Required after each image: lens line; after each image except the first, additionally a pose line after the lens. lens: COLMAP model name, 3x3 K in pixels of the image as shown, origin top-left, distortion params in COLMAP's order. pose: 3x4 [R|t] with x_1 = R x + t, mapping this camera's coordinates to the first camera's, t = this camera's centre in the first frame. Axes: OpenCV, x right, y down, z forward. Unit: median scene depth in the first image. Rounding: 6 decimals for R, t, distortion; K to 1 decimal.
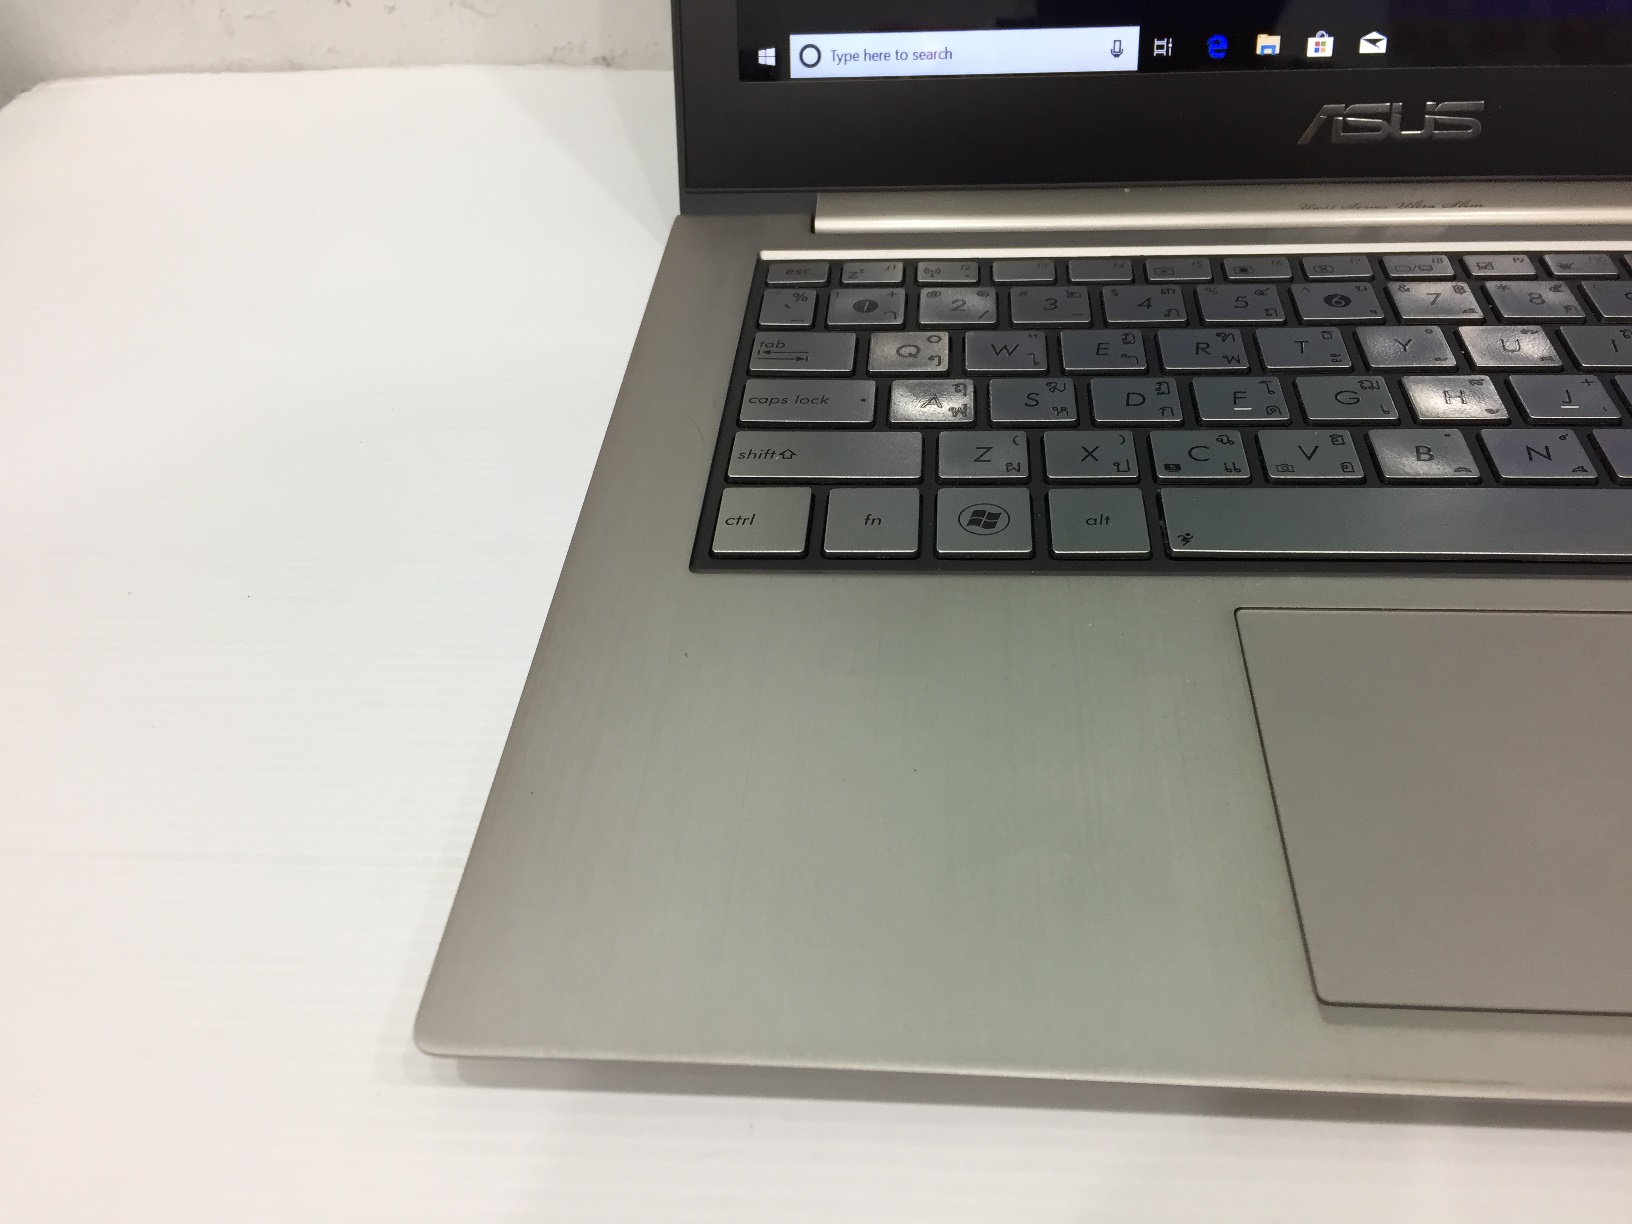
lens RADIAL K [[1466.2, 0, 847.3], [0, 1466.2, 589.7], [0, 0, 1]] dist [0.080341, -0.153294]
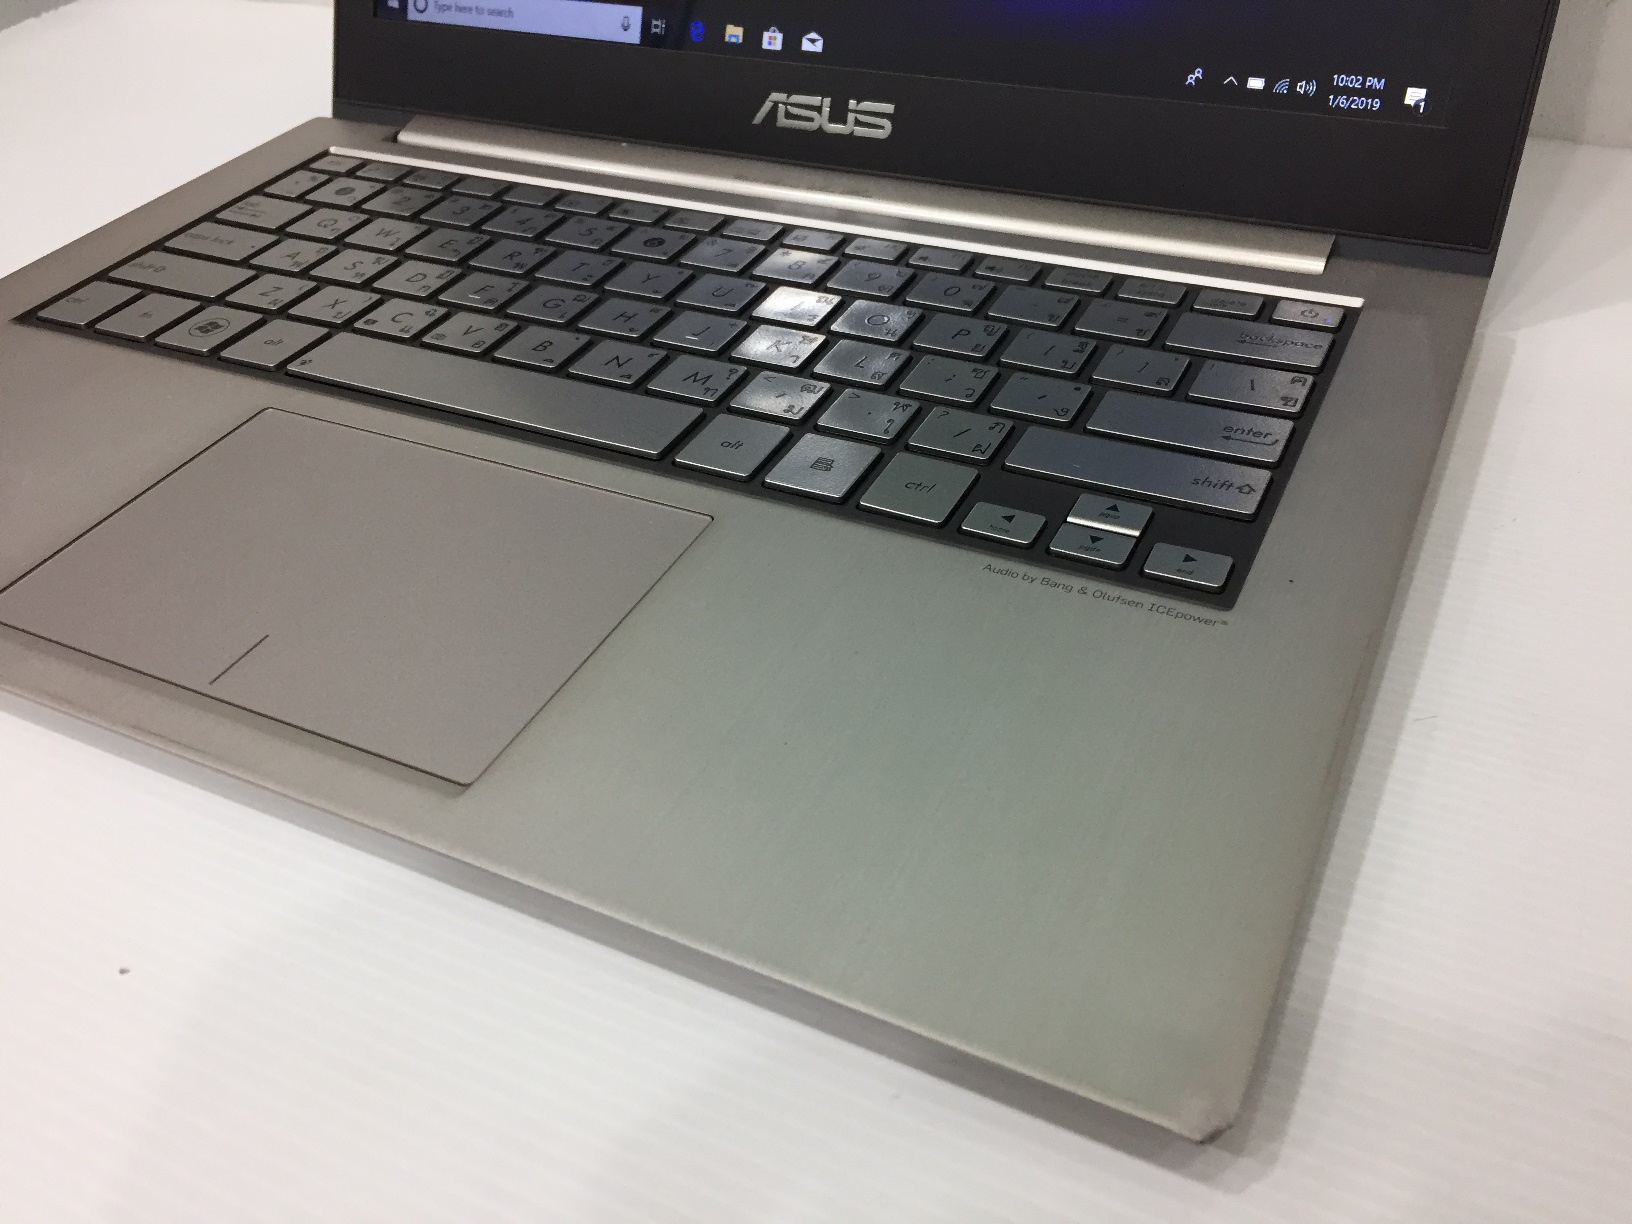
lens RADIAL K [[1366.8, 0, 812.8], [0, 1366.8, 633.9], [0, 0, 1]] dist [0.089167, -0.133821]
pose [[0.926526, 0.234830, -0.293945, 0.787125], [-0.222512, 0.972027, 0.075175, 0.005926], [0.303376, -0.004246, 0.952861, -0.050891]]
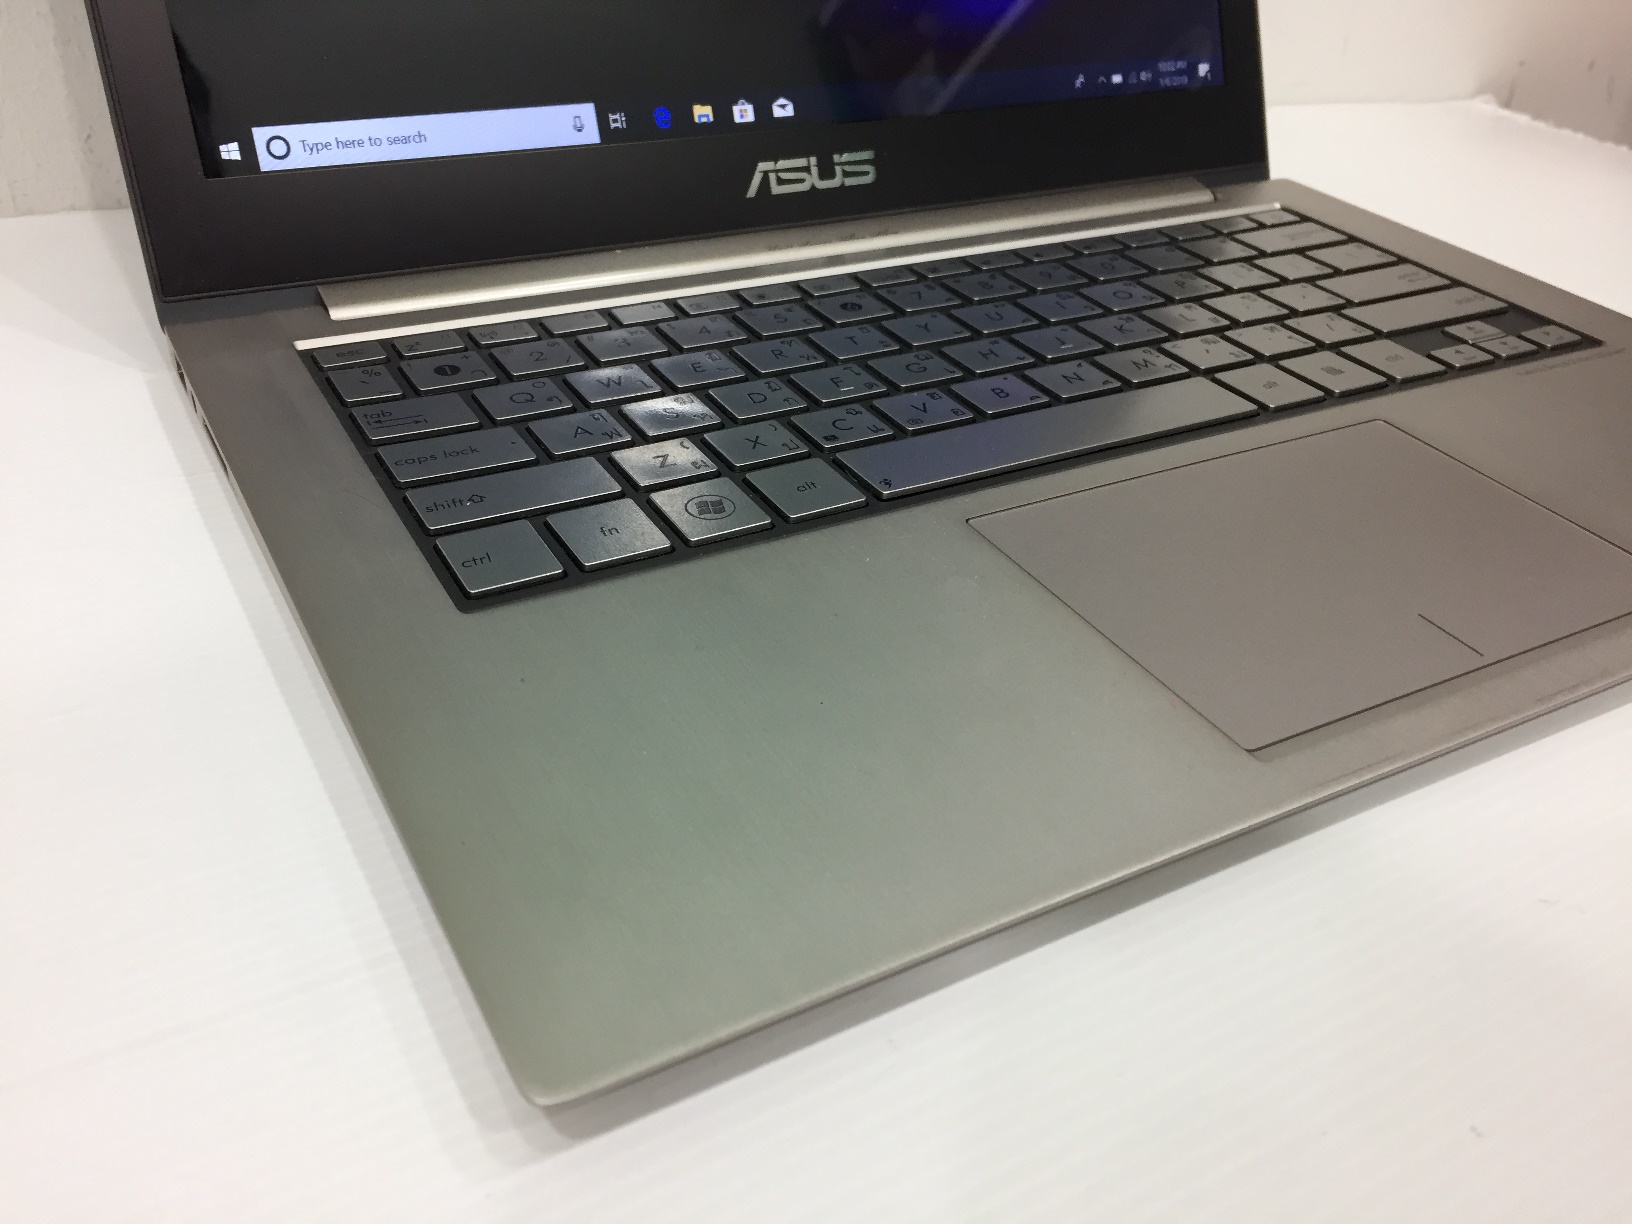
lens RADIAL K [[1385.3, 0, 860.8], [0, 1385.3, 590.6], [0, 0, 1]] dist [0.078610, -0.107069]
pose [[0.827642, -0.226198, 0.513657, -0.248729], [0.283002, 0.958520, -0.033892, 0.053000], [-0.484685, 0.173416, 0.857326, 0.086368]]
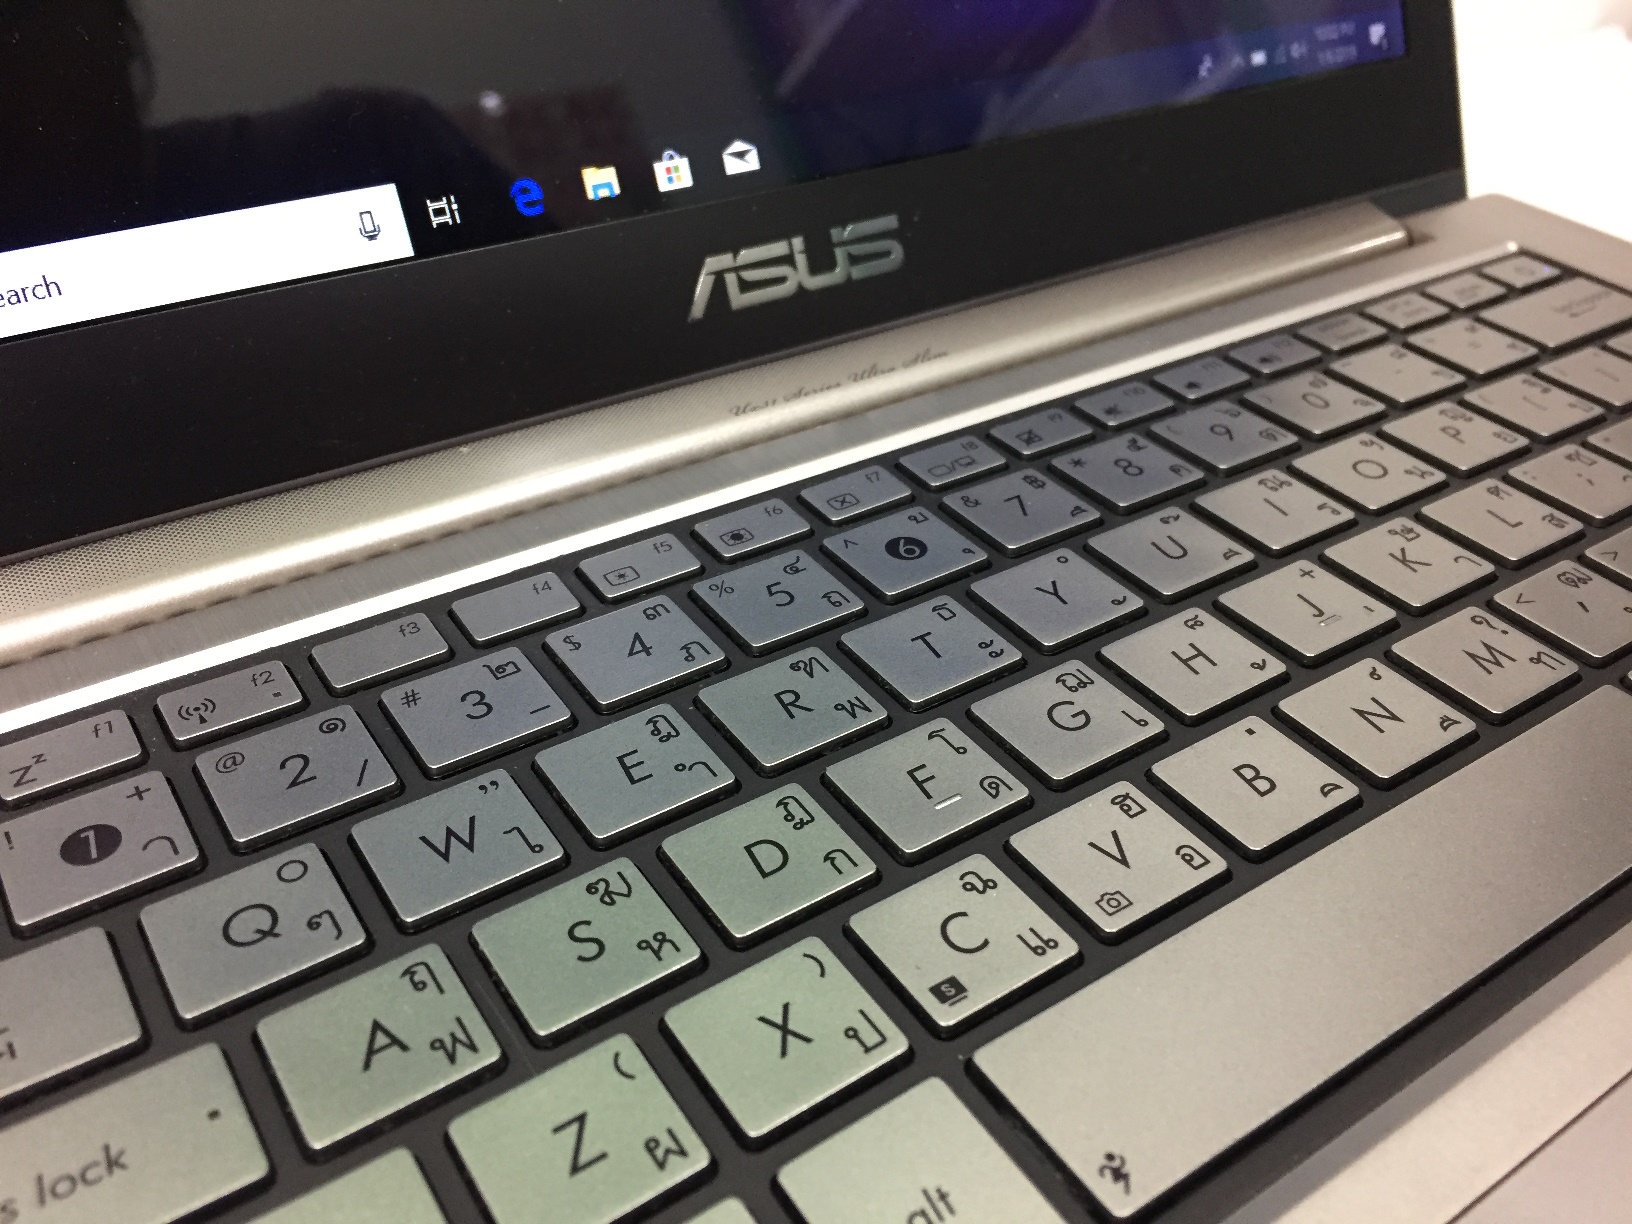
lens RADIAL K [[1453.2, 0, 876.6], [0, 1453.2, 617.9], [0, 0, 1]] dist [0.058459, -0.095258]
pose [[0.780931, -0.309020, 0.542820, -0.020253], [0.347158, 0.937187, 0.034088, -0.174201], [-0.519258, 0.161824, 0.839157, 0.445351]]
